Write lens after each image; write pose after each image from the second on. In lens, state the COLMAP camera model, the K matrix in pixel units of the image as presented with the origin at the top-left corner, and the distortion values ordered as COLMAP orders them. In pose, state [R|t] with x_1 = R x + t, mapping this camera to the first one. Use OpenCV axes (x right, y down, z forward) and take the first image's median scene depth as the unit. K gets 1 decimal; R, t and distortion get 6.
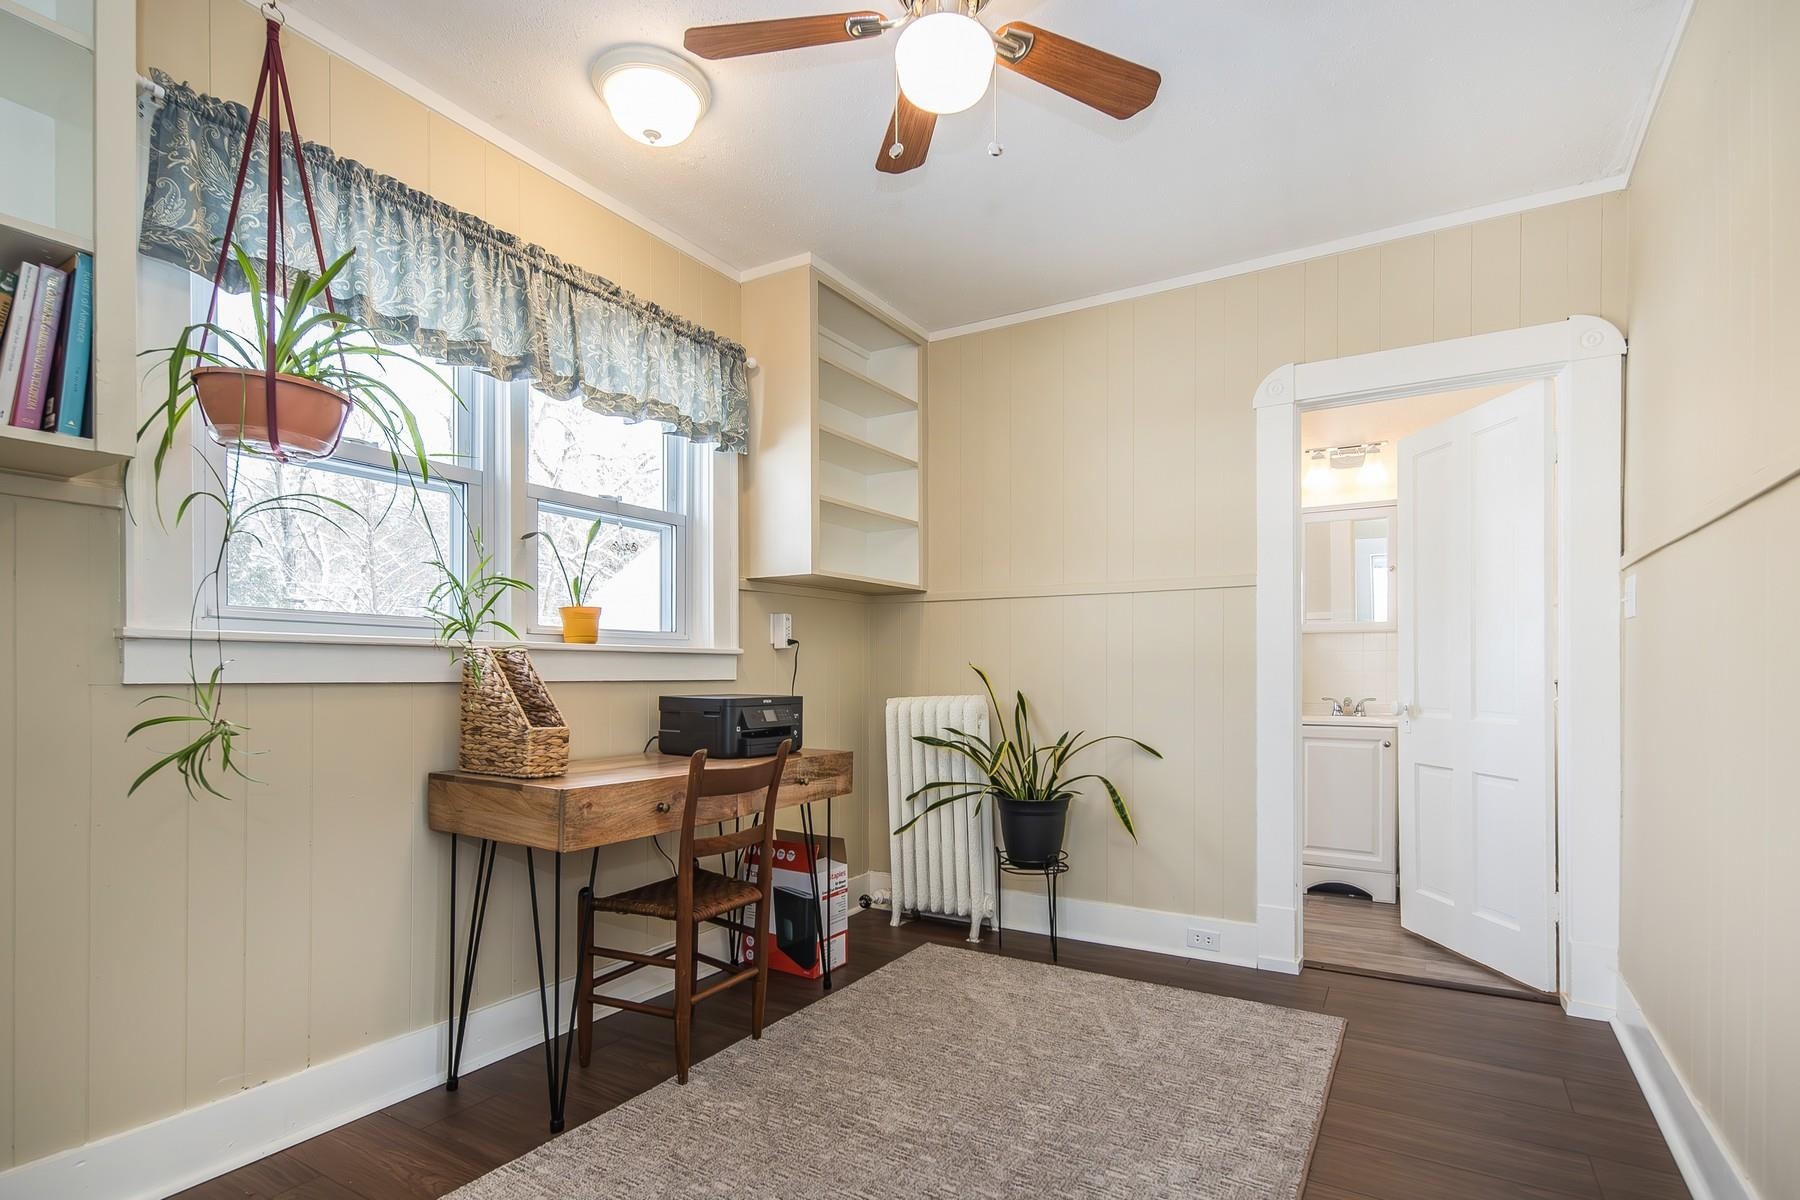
lens RADIAL K [[878.2, 0, 905.2], [0, 878.2, 662.1], [0, 0, 1]] dist [0.003461, 0.000749]
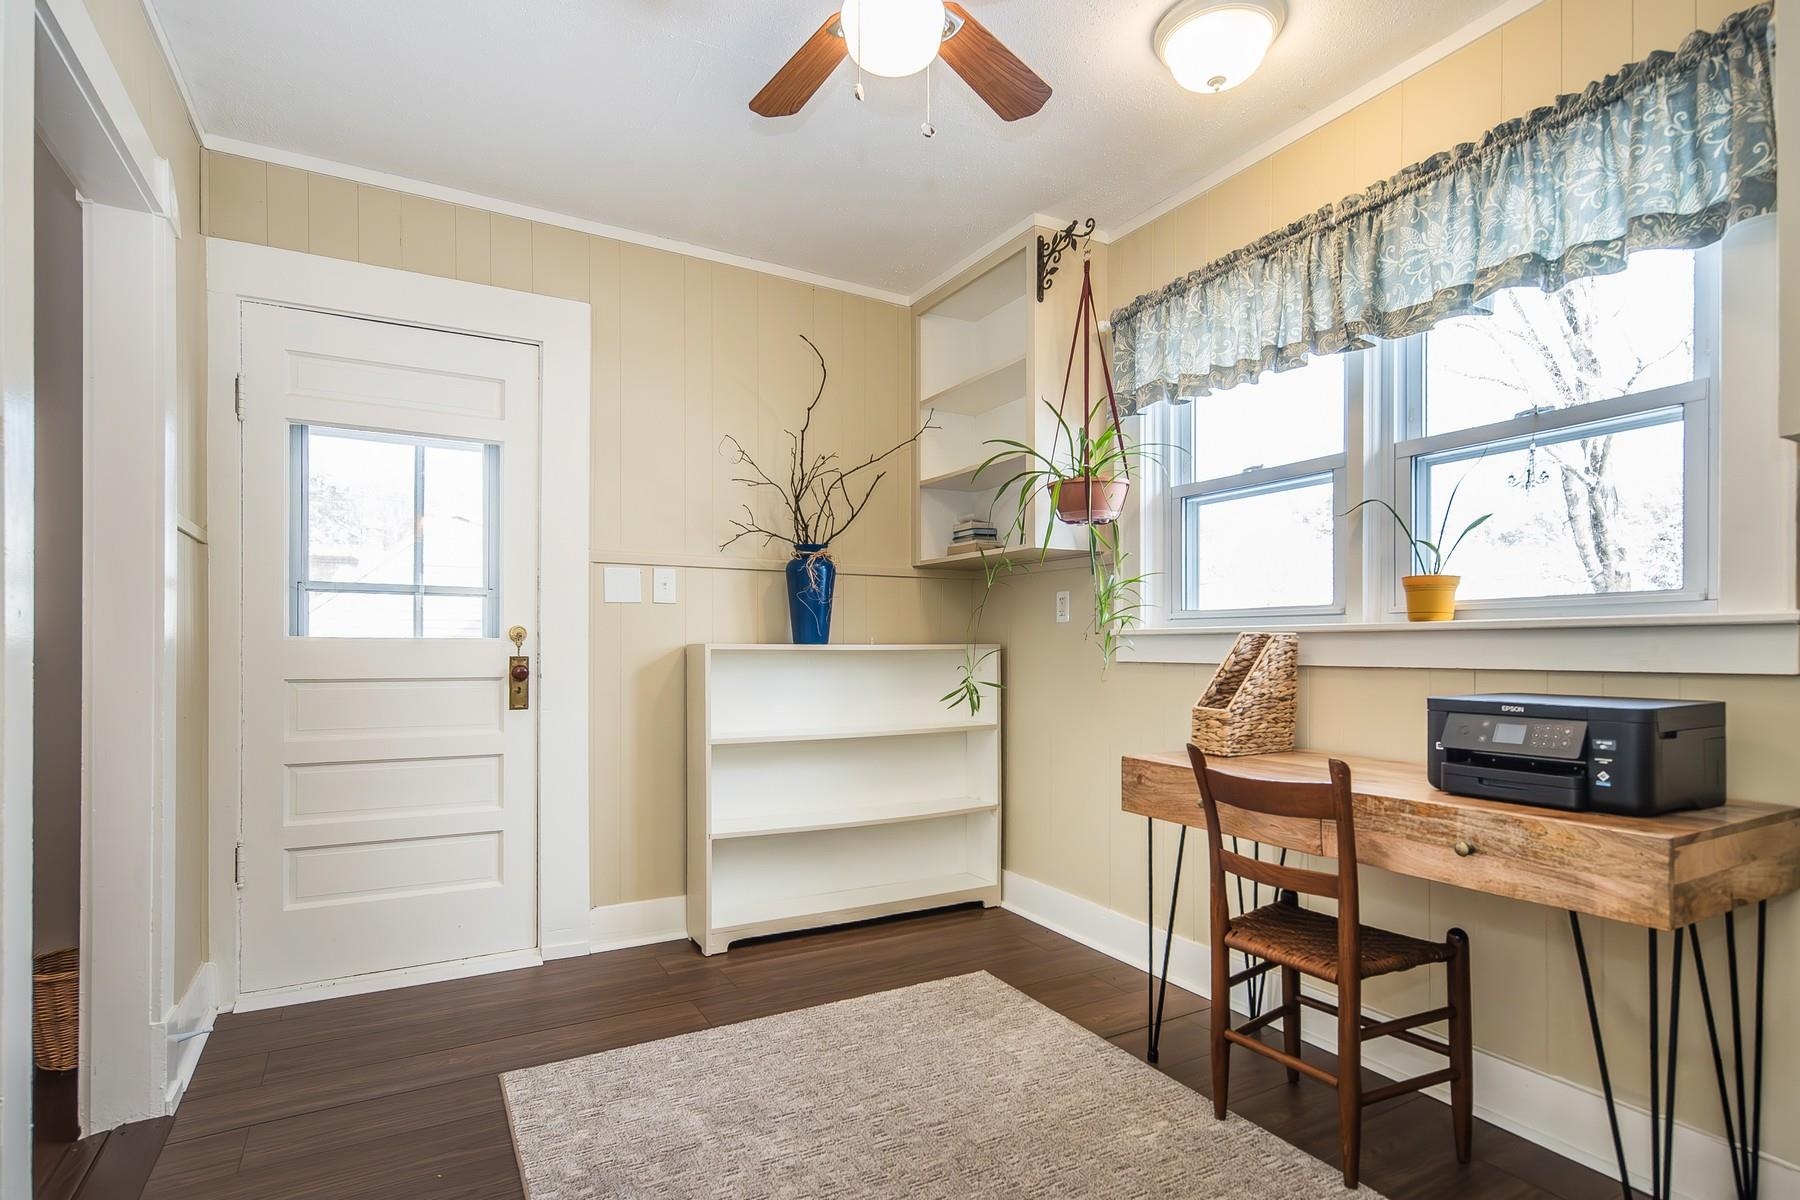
lens RADIAL K [[878.2, 0, 898.1], [0, 878.2, 647.6], [0, 0, 1]] dist [0.003461, 0.000749]
pose [[-0.493787, -0.007272, -0.869553, 0.616994], [0.003511, 0.999940, -0.010357, 0.009740], [0.869576, -0.008167, -0.493732, 1.046378]]
